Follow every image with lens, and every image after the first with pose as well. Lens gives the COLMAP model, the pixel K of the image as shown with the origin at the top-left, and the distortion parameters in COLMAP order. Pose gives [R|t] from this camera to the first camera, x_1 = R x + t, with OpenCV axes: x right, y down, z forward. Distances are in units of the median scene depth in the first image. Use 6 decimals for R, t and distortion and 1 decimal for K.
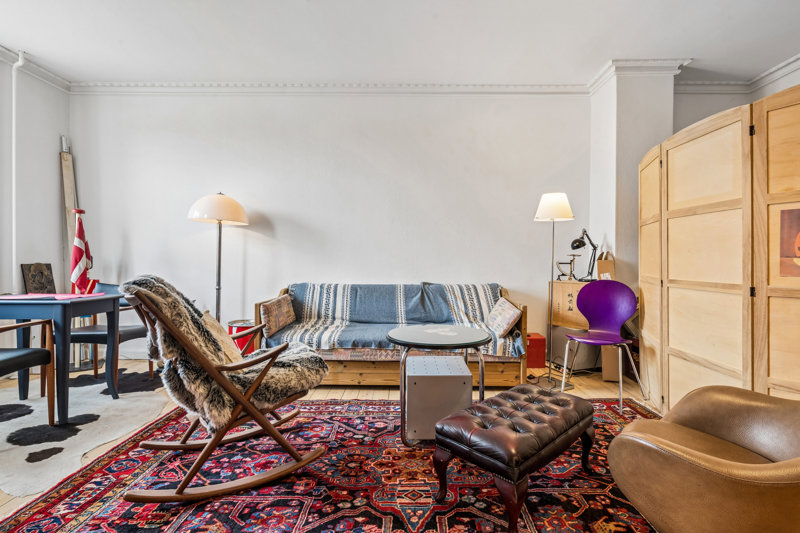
lens RADIAL K [[366.6, 0, 400.0], [0, 366.6, 266.5], [0, 0, 1]] dist [-0.000238, 0.000014]
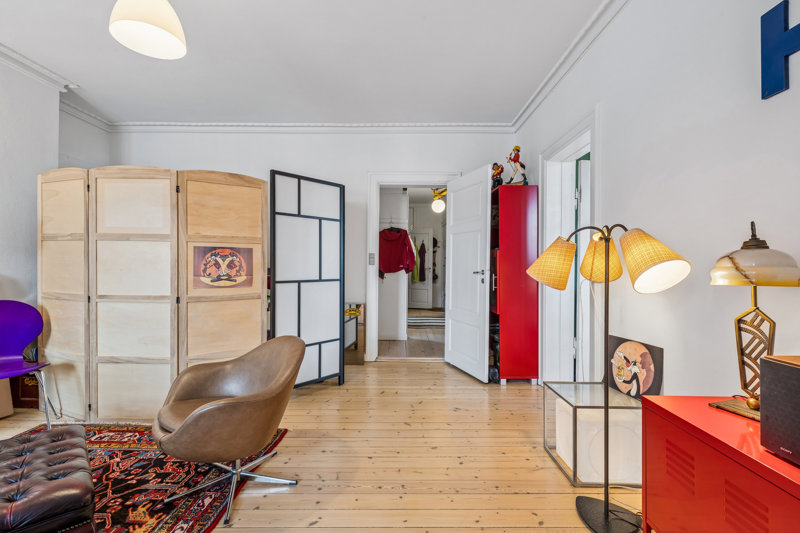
lens RADIAL K [[366.6, 0, 400.0], [0, 366.6, 266.5], [0, 0, 1]] dist [-0.000238, 0.000014]
pose [[-0.001351, -0.002796, 0.999995, -0.468947], [0.009733, 0.999949, 0.002809, -0.057297], [-0.999952, 0.009737, -0.001323, 0.117870]]
